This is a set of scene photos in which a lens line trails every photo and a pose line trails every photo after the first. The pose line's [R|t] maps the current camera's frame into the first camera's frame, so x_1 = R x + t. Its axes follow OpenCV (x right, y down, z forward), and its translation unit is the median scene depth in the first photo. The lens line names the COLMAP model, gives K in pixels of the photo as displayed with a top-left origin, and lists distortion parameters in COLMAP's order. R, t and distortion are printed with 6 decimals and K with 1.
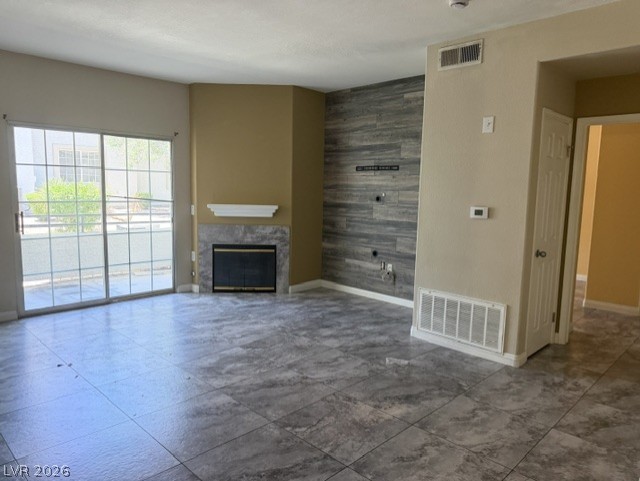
lens RADIAL K [[452.0, 0, 316.5], [0, 452.0, 239.8], [0, 0, 1]] dist [0.060768, -0.075283]
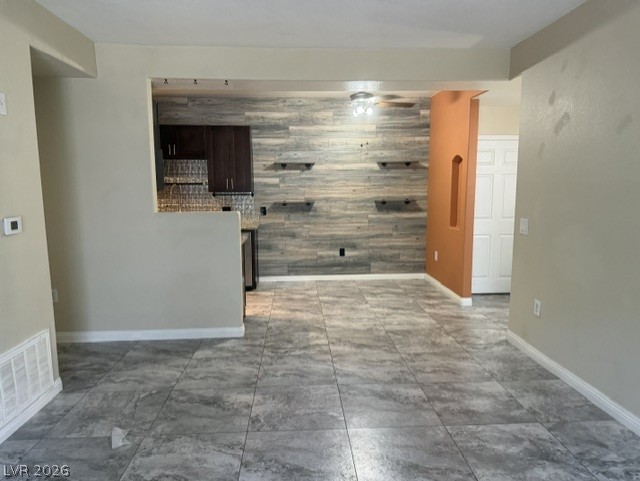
lens RADIAL K [[452.0, 0, 317.7], [0, 452.0, 242.2], [0, 0, 1]] dist [0.060768, -0.075283]
pose [[-0.738776, -0.104284, 0.665834, -0.462469], [0.067434, 0.971560, 0.226989, -0.158435], [-0.670569, 0.212594, -0.710733, 1.143648]]
